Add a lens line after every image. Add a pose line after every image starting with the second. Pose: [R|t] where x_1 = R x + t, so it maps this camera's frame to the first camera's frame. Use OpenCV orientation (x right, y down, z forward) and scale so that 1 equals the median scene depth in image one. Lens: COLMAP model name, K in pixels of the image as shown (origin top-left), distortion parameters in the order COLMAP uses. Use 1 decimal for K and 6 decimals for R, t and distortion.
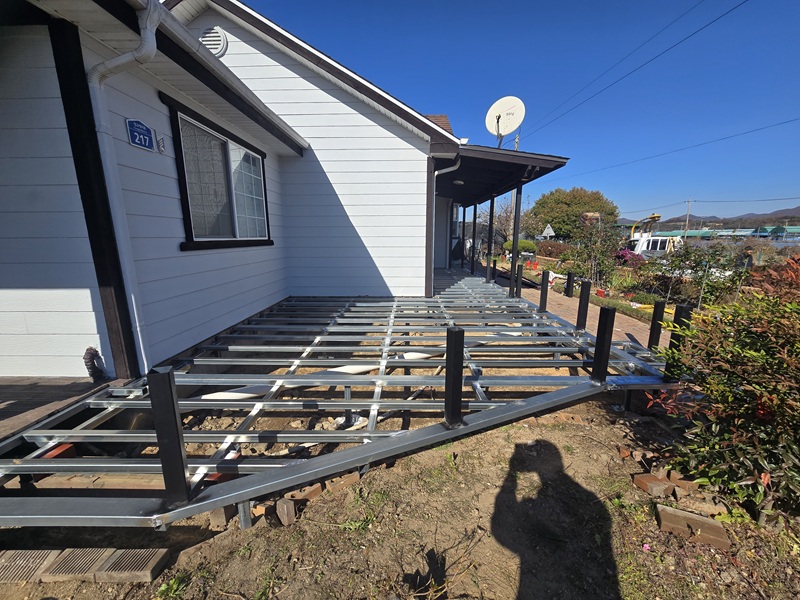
lens RADIAL K [[326.9, 0, 400.7], [0, 326.9, 306.8], [0, 0, 1]] dist [-0.005780, 0.001393]
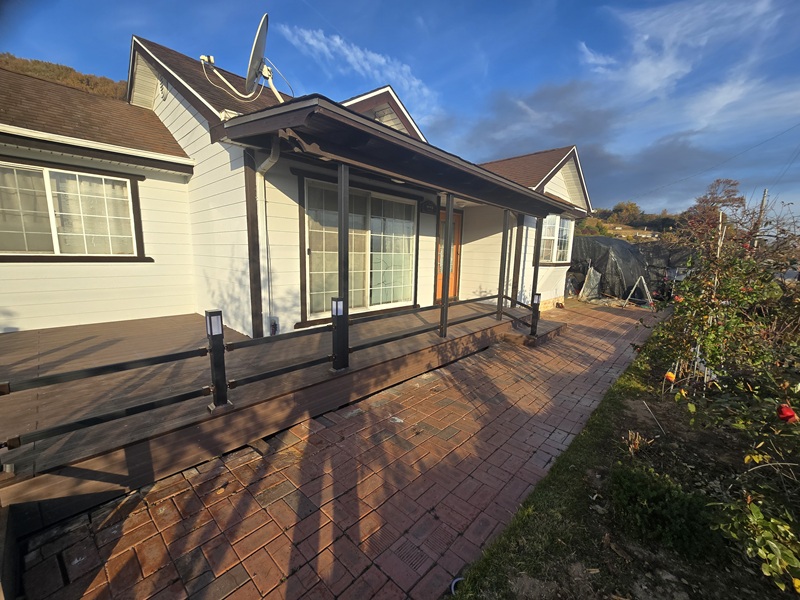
lens RADIAL K [[326.9, 0, 399.7], [0, 326.9, 304.2], [0, 0, 1]] dist [-0.005780, 0.001393]
pose [[0.744094, 0.125925, -0.656100, 1.413314], [-0.170029, 0.985432, -0.003699, -0.294720], [0.646076, 0.114309, 0.754665, 1.174231]]
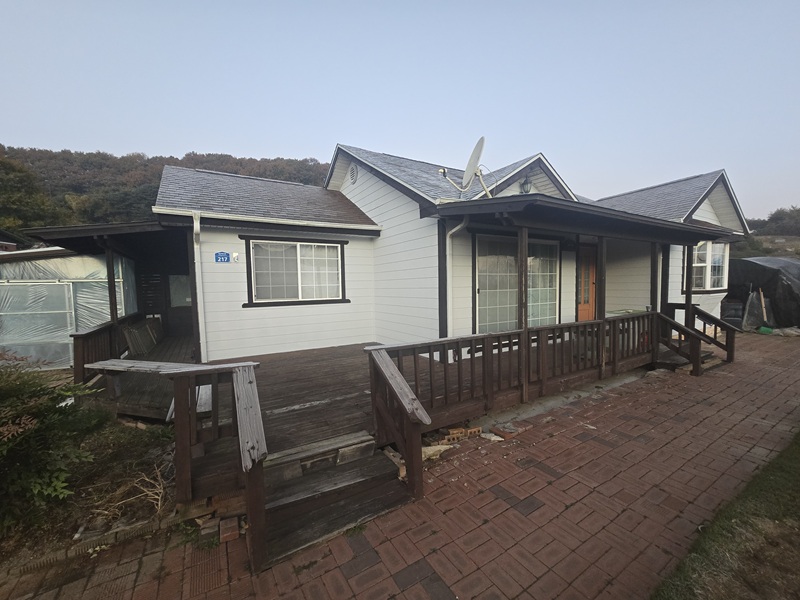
lens RADIAL K [[326.9, 0, 398.0], [0, 326.9, 305.0], [0, 0, 1]] dist [-0.005780, 0.001393]
pose [[0.529564, 0.044764, -0.847088, 1.428307], [-0.163194, 0.985329, -0.049952, -0.225824], [0.832424, 0.164693, 0.529100, 0.688443]]
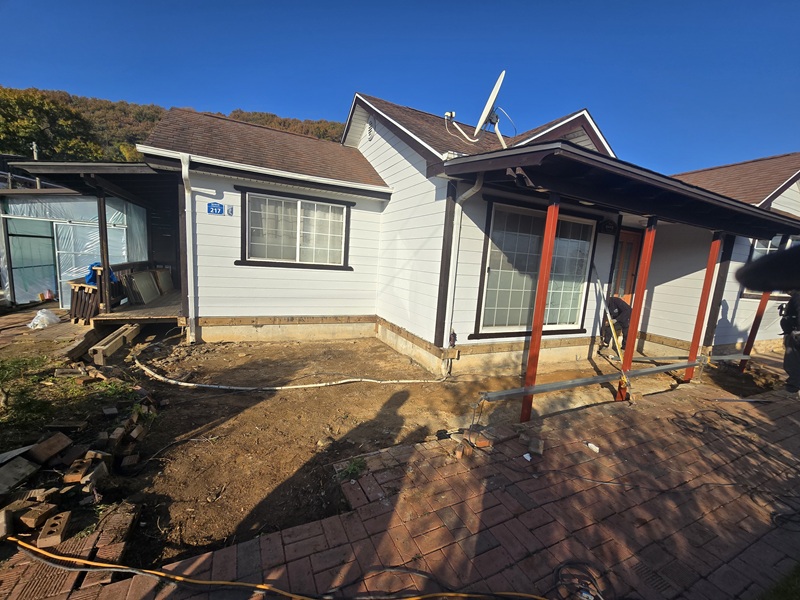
lens RADIAL K [[326.9, 0, 398.6], [0, 326.9, 305.8], [0, 0, 1]] dist [-0.005780, 0.001393]
pose [[0.441168, 0.162086, -0.882666, 1.356990], [-0.259852, 0.964492, 0.047235, -0.258432], [0.858980, 0.208524, 0.467622, 0.921708]]
